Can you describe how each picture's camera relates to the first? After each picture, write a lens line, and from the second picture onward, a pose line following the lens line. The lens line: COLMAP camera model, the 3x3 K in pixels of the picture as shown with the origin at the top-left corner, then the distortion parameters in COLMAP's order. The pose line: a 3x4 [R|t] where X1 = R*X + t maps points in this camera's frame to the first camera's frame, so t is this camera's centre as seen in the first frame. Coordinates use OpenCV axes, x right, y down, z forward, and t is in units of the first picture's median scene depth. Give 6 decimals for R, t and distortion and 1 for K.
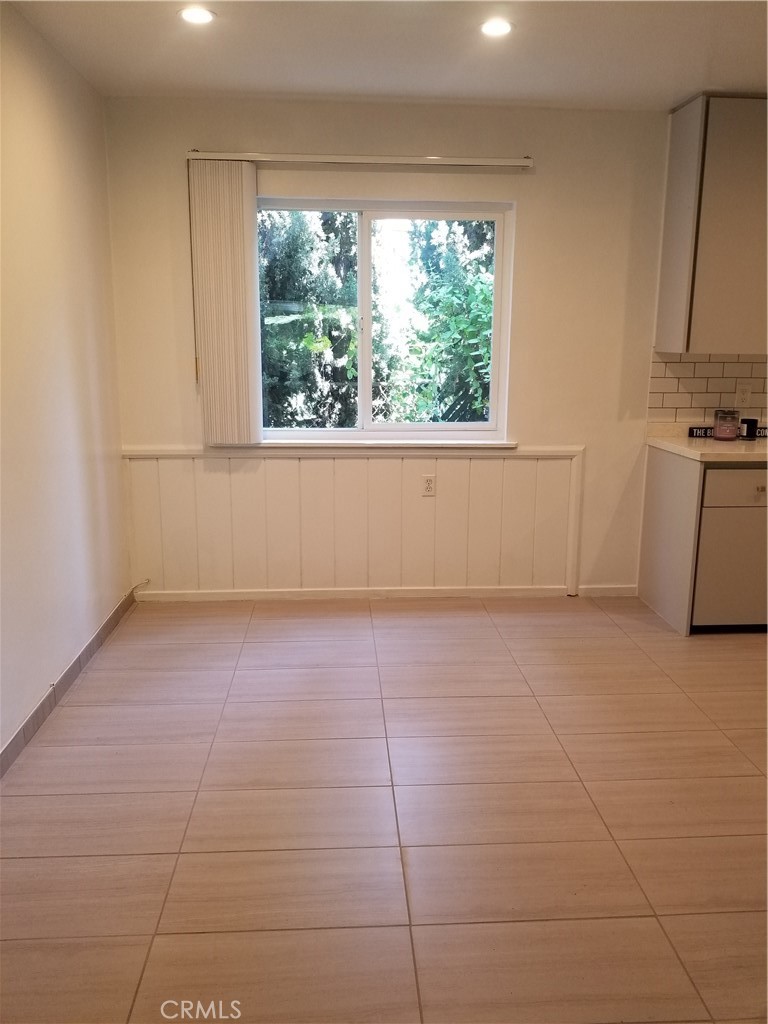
lens RADIAL K [[803.5, 0, 396.2], [0, 803.5, 493.3], [0, 0, 1]] dist [0.058769, -0.090128]
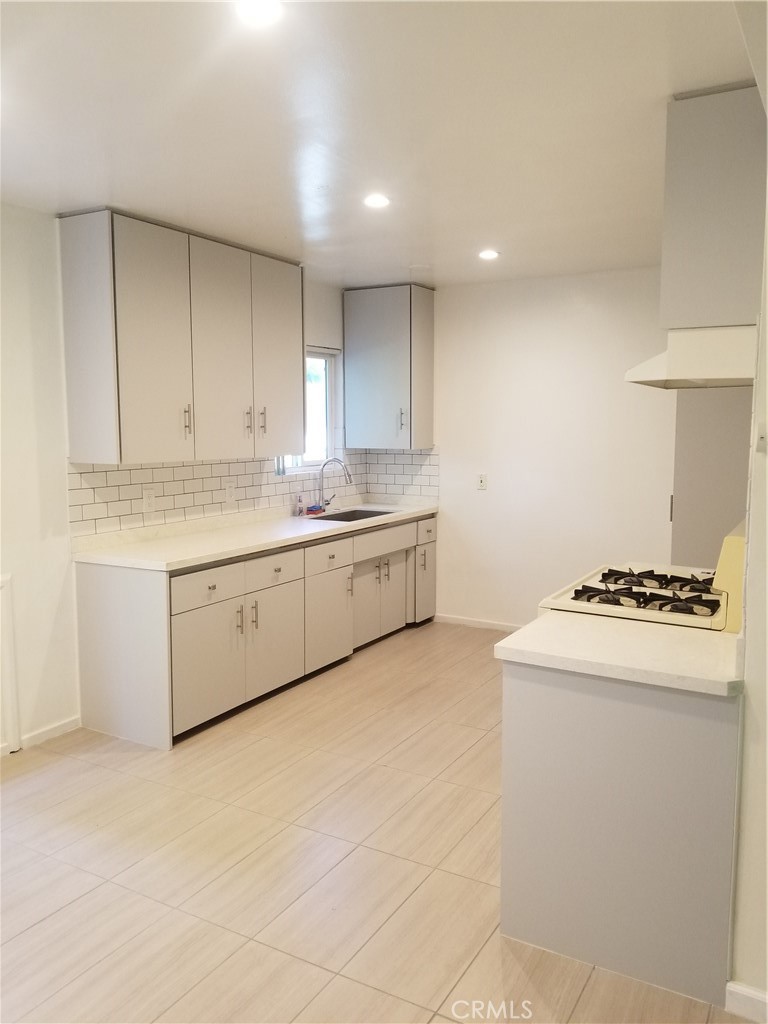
lens RADIAL K [[803.5, 0, 396.2], [0, 803.5, 508.4], [0, 0, 1]] dist [0.058769, -0.090128]
pose [[0.558420, -0.098250, 0.823719, -0.246355], [0.161924, 0.986771, 0.007926, -0.069568], [-0.813601, 0.128954, 0.566942, 0.170219]]
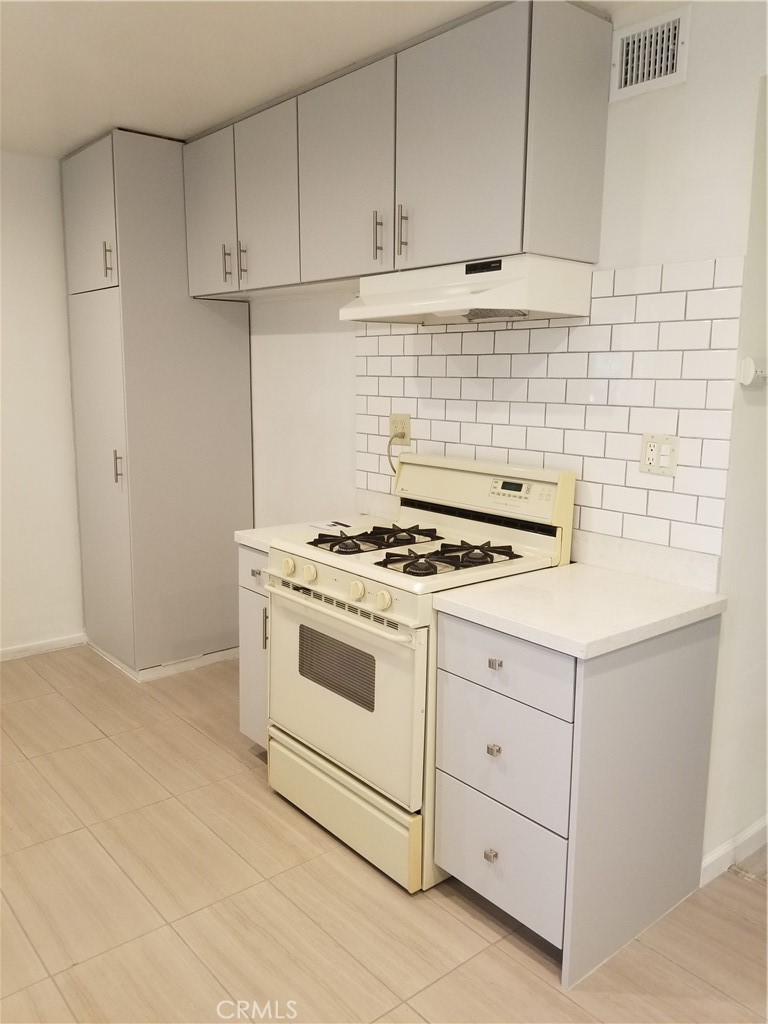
lens RADIAL K [[803.5, 0, 397.0], [0, 803.5, 506.7], [0, 0, 1]] dist [0.058769, -0.090128]
pose [[-0.590264, -0.145740, 0.793945, -0.029815], [0.133509, 0.952393, 0.274084, -0.161152], [-0.796093, 0.267781, -0.542705, 0.738518]]
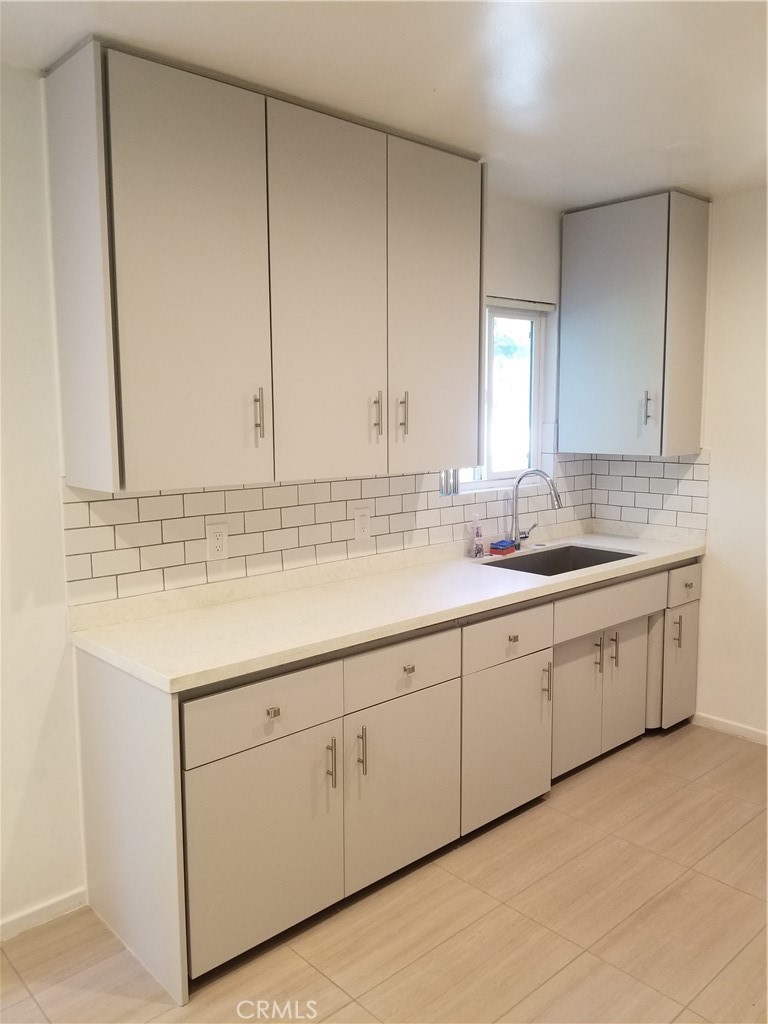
lens RADIAL K [[803.5, 0, 398.7], [0, 803.5, 504.2], [0, 0, 1]] dist [0.058769, -0.090128]
pose [[0.783591, -0.085992, 0.615298, 0.151068], [0.130996, 0.990978, -0.028330, -0.115455], [-0.607310, 0.102800, 0.787786, 0.409249]]
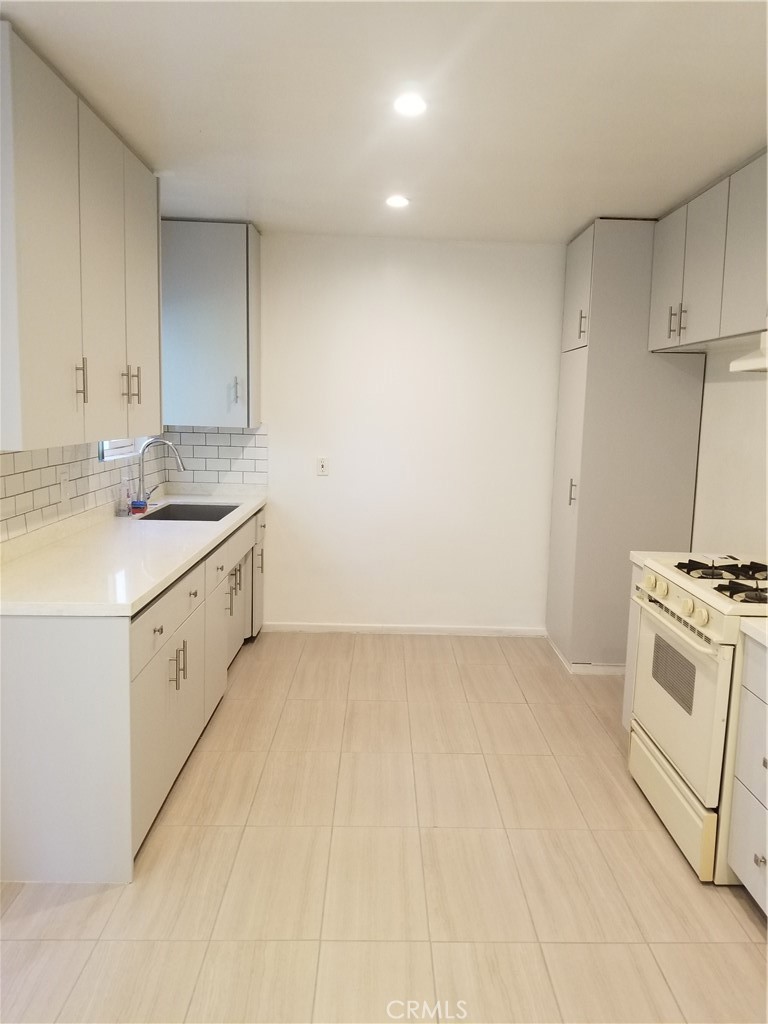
lens RADIAL K [[803.5, 0, 411.6], [0, 803.5, 518.9], [0, 0, 1]] dist [0.058769, -0.090128]
pose [[0.038526, -0.147437, 0.988321, -0.216608], [0.159899, 0.977220, 0.139548, -0.150724], [-0.986381, 0.152655, 0.061223, 0.640374]]
